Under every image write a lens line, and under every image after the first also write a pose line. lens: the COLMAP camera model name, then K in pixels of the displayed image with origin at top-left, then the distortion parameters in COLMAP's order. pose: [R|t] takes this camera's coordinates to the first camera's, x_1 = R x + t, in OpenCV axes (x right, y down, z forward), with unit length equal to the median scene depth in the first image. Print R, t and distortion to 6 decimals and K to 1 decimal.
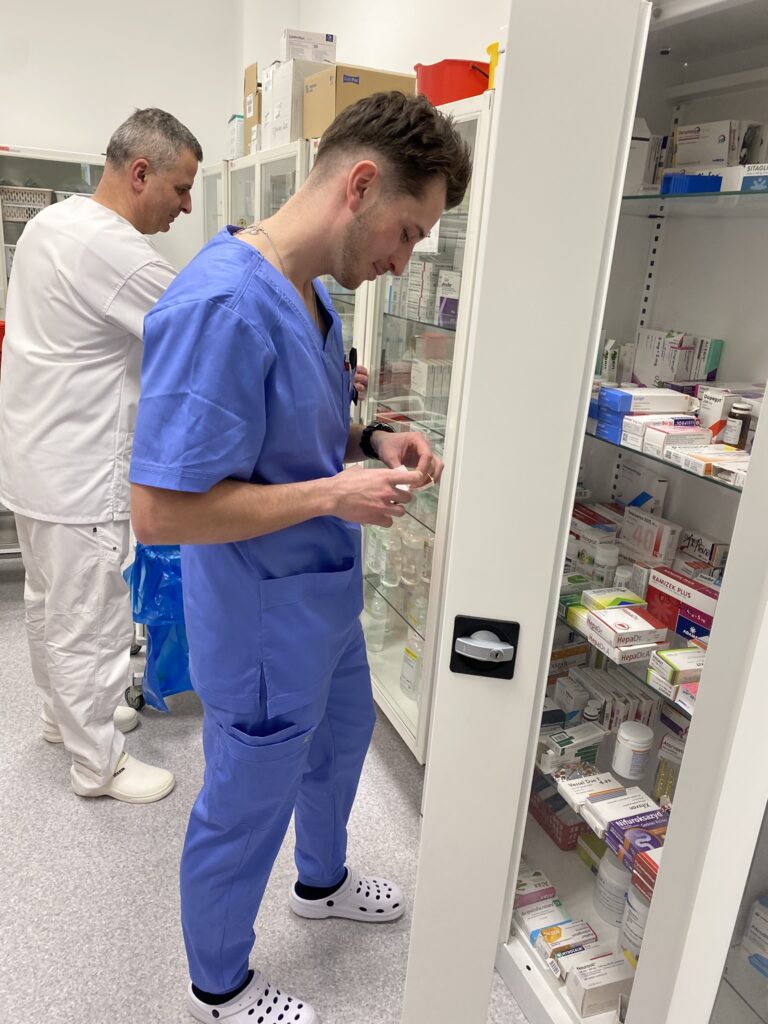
lens RADIAL K [[772.8, 0, 354.7], [0, 772.8, 490.9], [0, 0, 1]] dist [-0.013606, 0.019849]
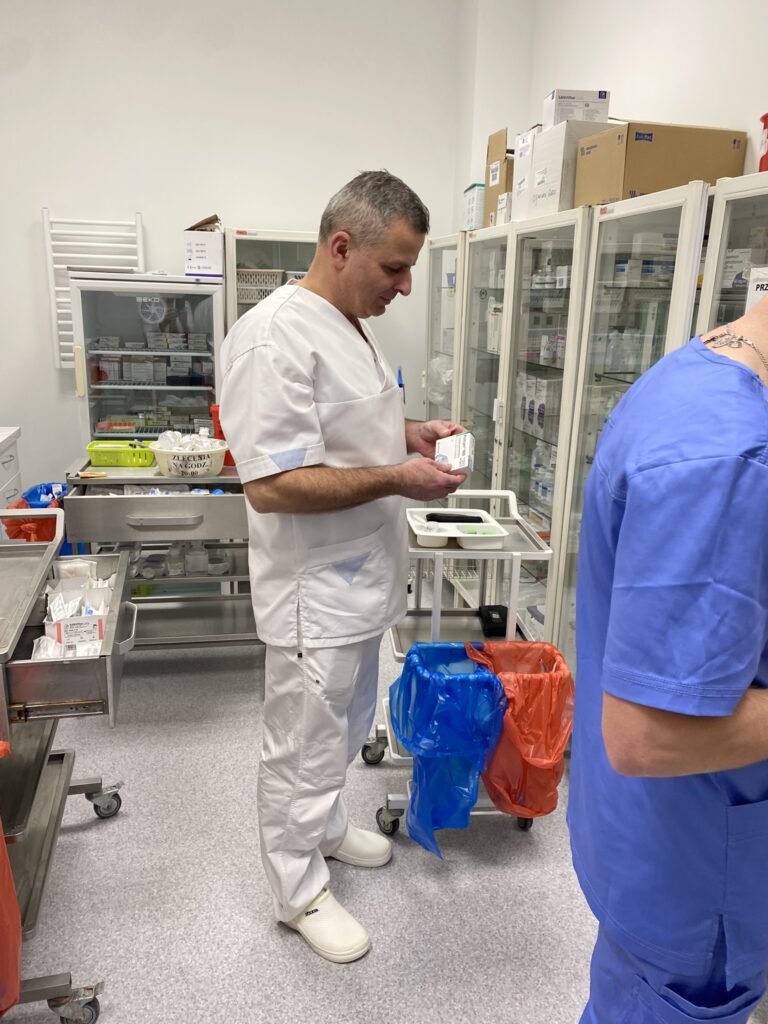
lens RADIAL K [[772.8, 0, 347.6], [0, 772.8, 499.9], [0, 0, 1]] dist [-0.013606, 0.019849]
pose [[0.979368, 0.007143, -0.201959, -0.140737], [-0.018468, 0.998357, -0.054243, -0.055338], [0.201240, 0.056853, 0.977891, 0.077188]]
